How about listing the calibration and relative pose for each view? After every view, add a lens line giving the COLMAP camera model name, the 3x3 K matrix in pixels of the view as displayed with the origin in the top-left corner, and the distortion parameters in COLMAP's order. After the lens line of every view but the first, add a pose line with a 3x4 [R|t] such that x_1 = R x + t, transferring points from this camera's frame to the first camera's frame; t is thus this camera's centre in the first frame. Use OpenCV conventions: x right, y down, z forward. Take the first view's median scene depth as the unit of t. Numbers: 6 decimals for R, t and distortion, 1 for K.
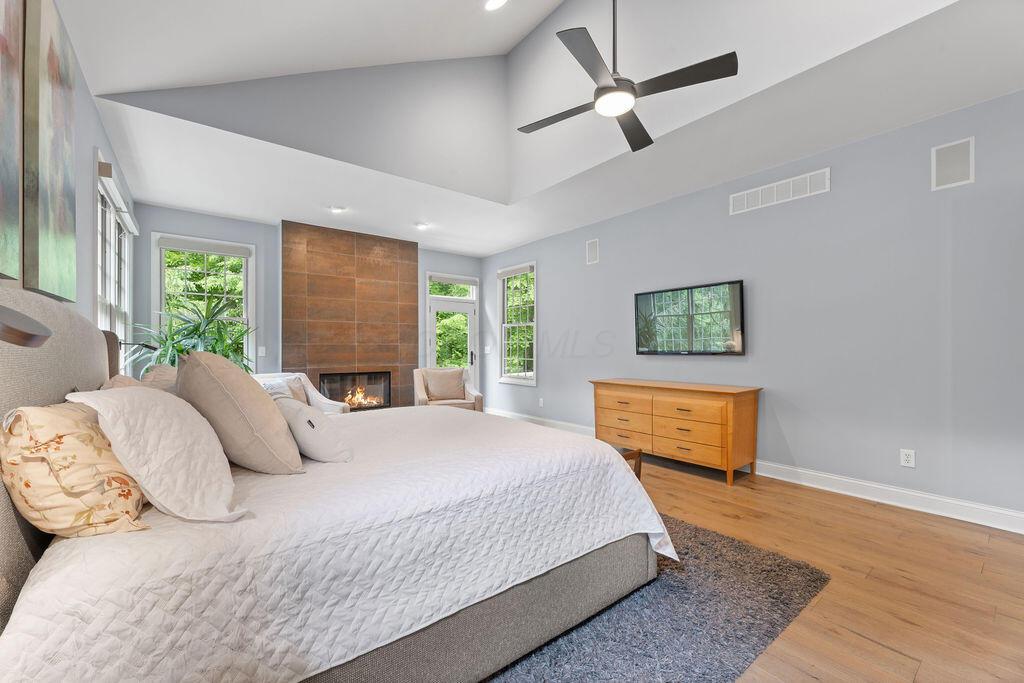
lens RADIAL K [[413.6, 0, 512.5], [0, 413.6, 344.3], [0, 0, 1]] dist [-0.002337, 0.000640]
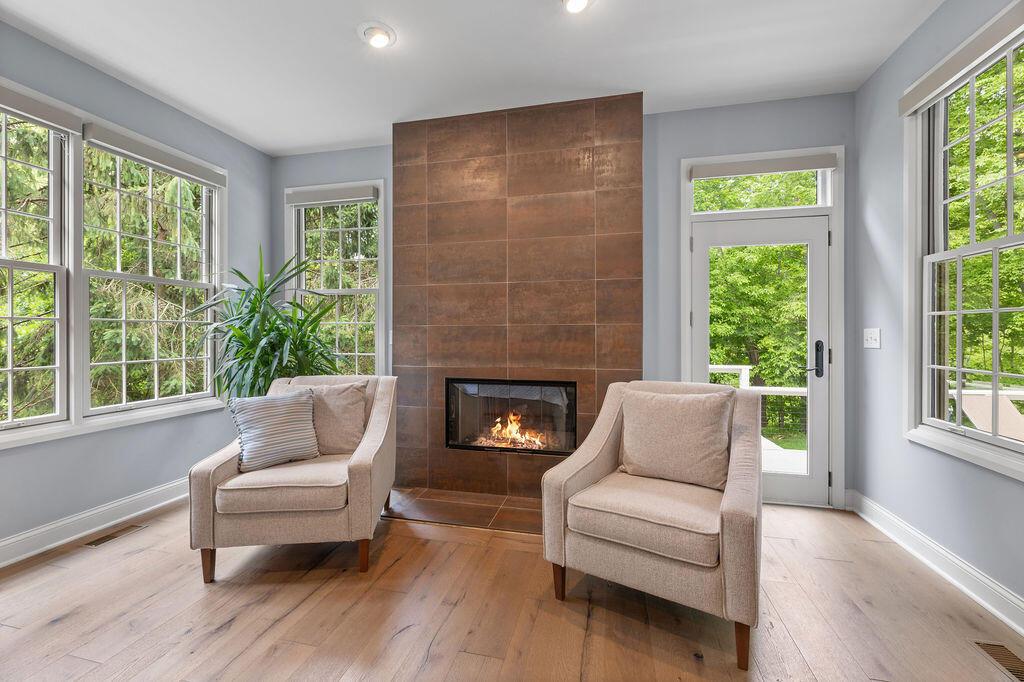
lens RADIAL K [[413.6, 0, 516.4], [0, 413.6, 332.2], [0, 0, 1]] dist [-0.002337, 0.000640]
pose [[0.625171, -0.000133, -0.780488, 0.030829], [0.007387, 0.999956, 0.005747, 0.005592], [0.780453, -0.009358, 0.625144, 0.658251]]
